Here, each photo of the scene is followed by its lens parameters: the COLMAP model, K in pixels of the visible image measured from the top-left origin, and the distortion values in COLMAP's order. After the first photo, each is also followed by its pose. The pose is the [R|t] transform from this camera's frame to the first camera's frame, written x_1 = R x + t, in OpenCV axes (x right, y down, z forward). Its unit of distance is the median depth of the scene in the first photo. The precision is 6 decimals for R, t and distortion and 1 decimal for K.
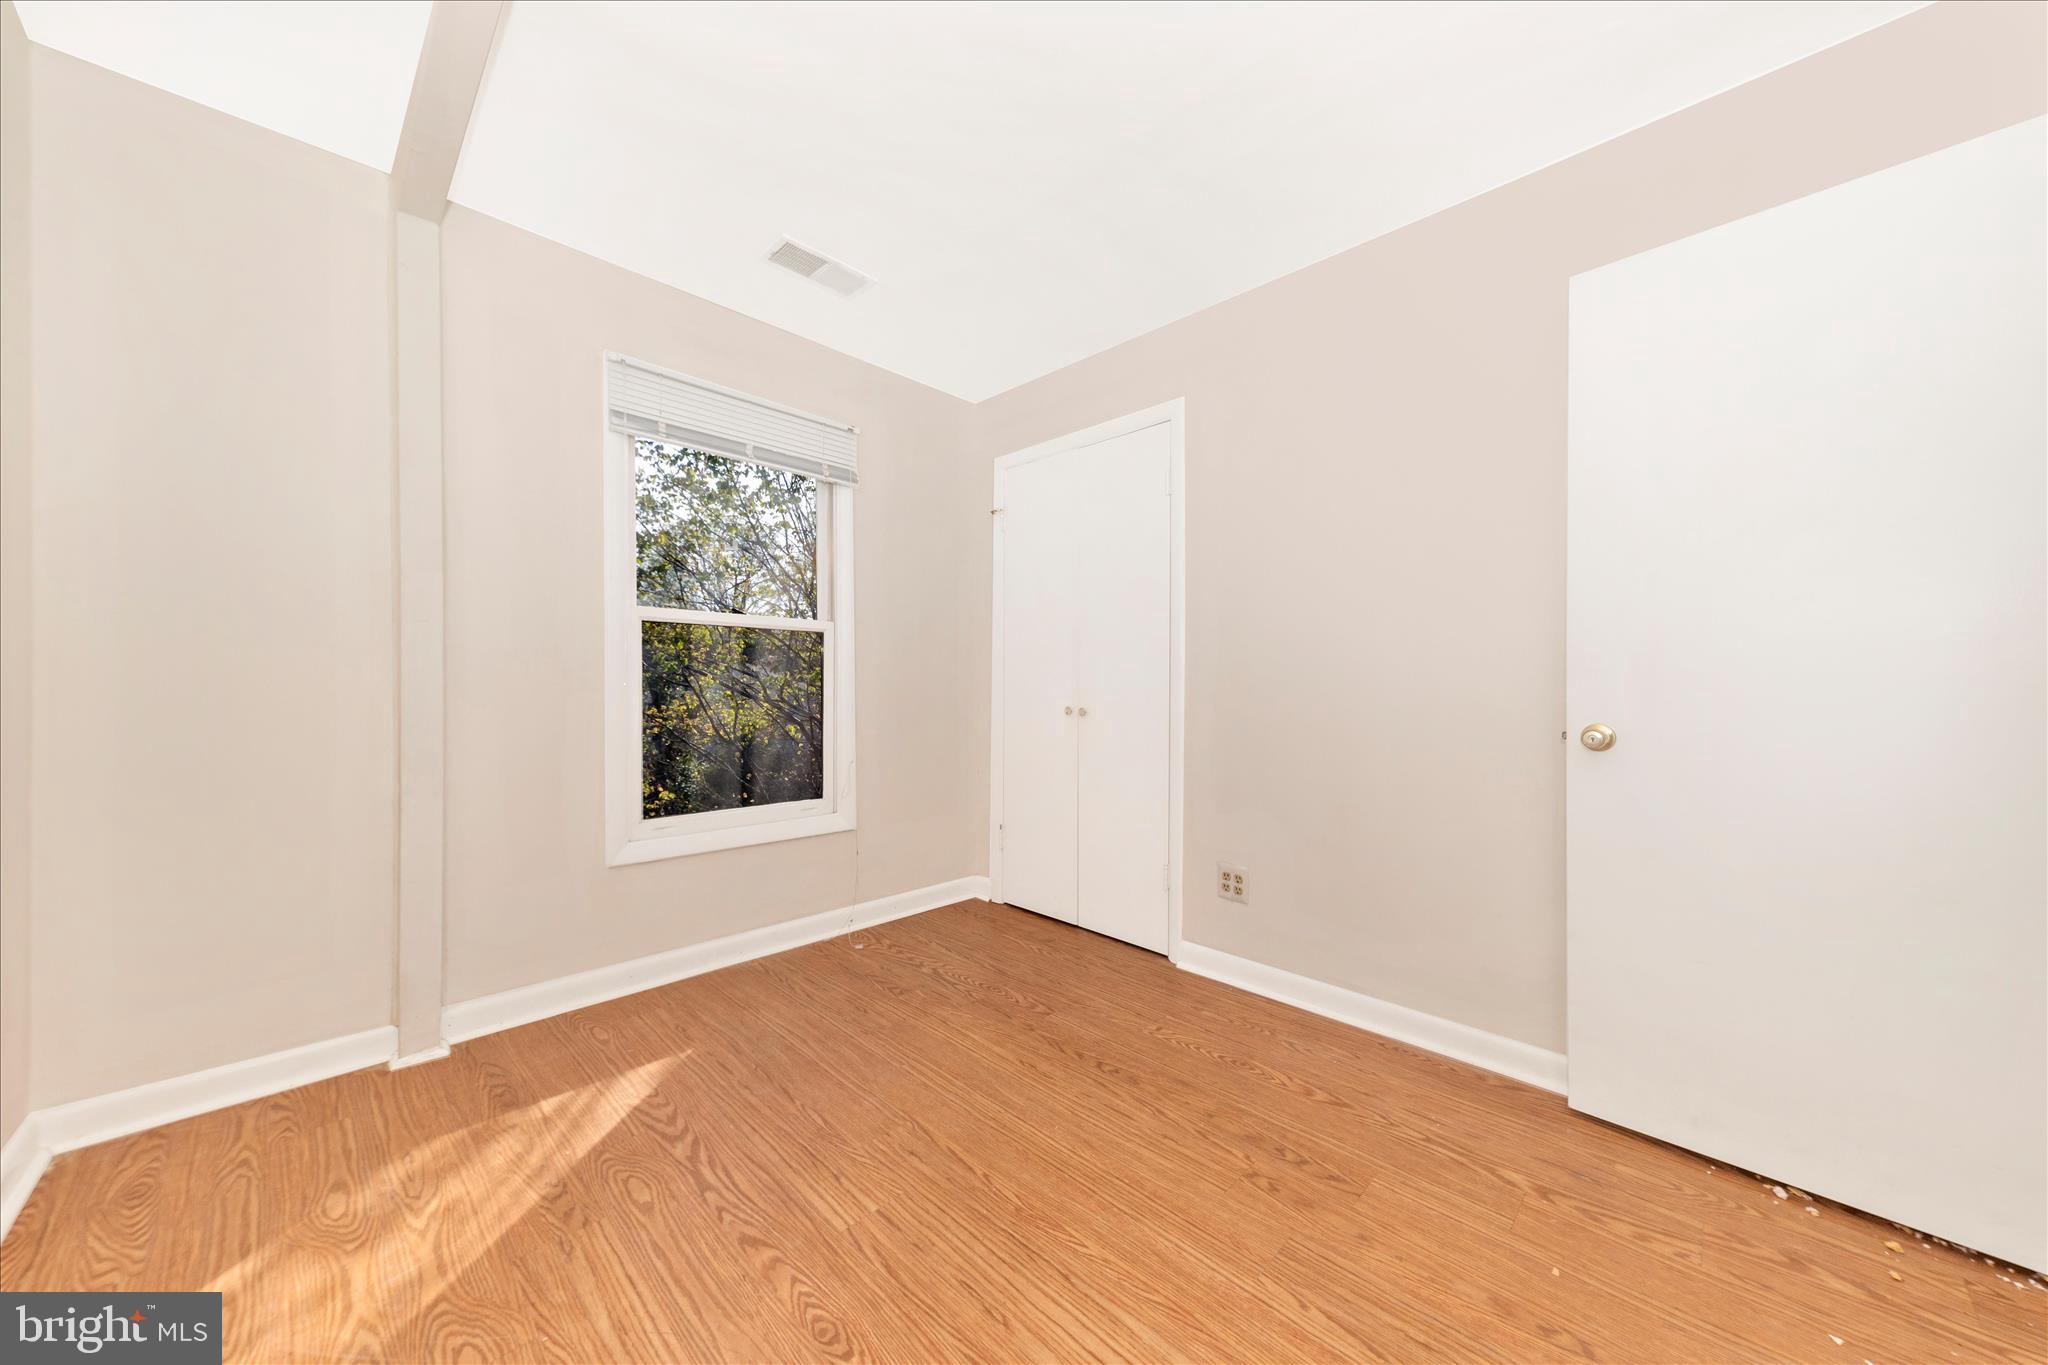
lens RADIAL K [[706.1, 0, 1026.0], [0, 706.1, 685.9], [0, 0, 1]] dist [0.001320, -0.000647]
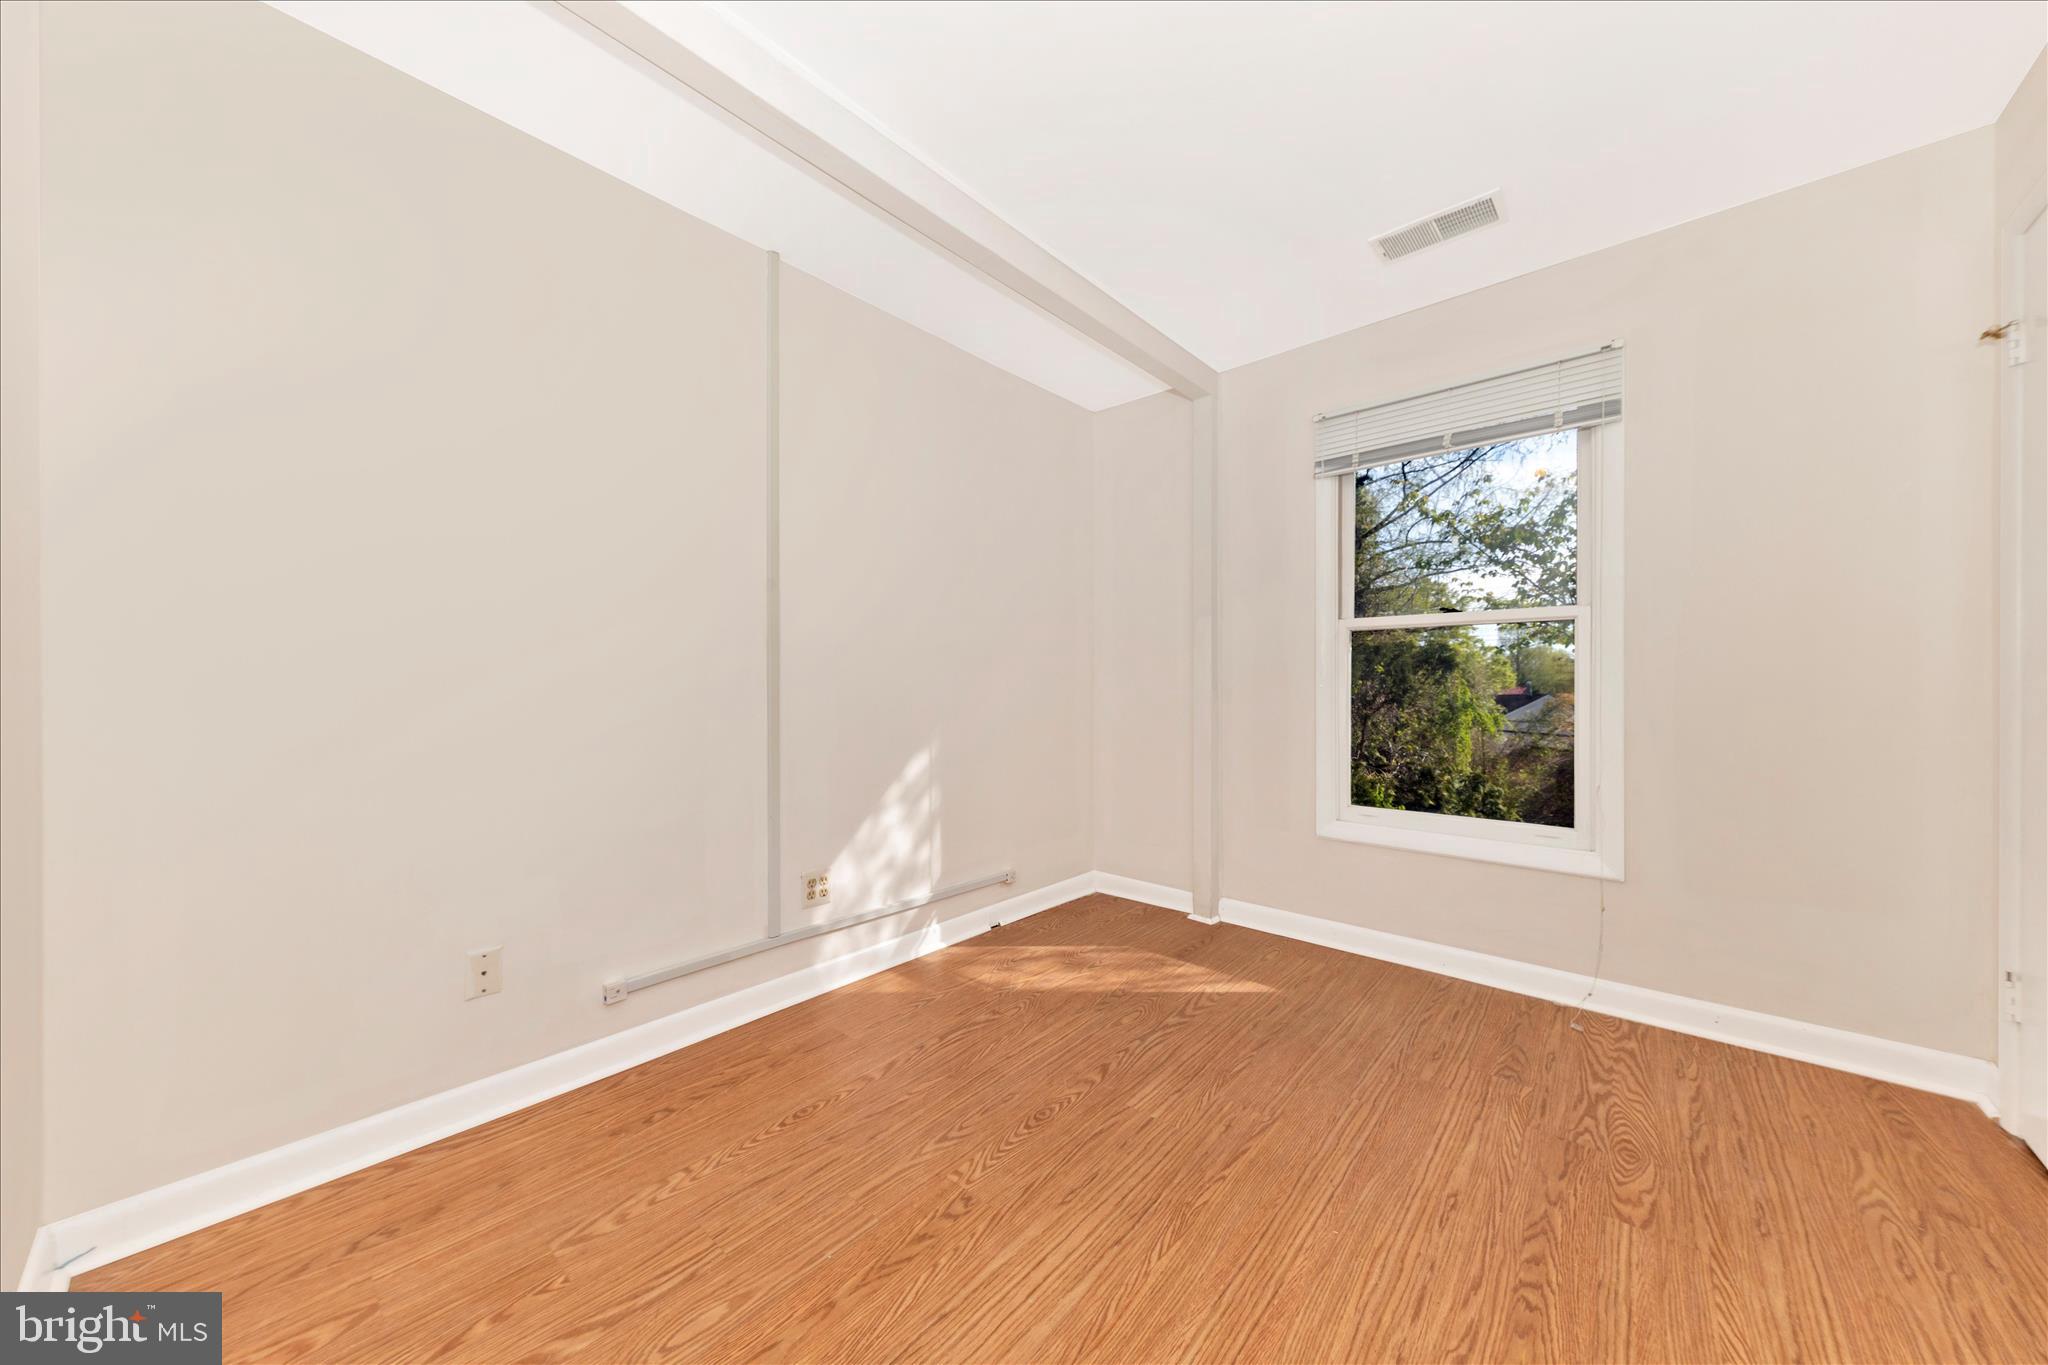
lens RADIAL K [[706.1, 0, 1025.5], [0, 706.1, 683.1], [0, 0, 1]] dist [0.001320, -0.000647]
pose [[0.055048, -0.004440, -0.998474, 0.687811], [-0.002471, 0.999986, -0.004583, 0.001692], [0.998481, 0.002720, 0.055036, 0.495041]]
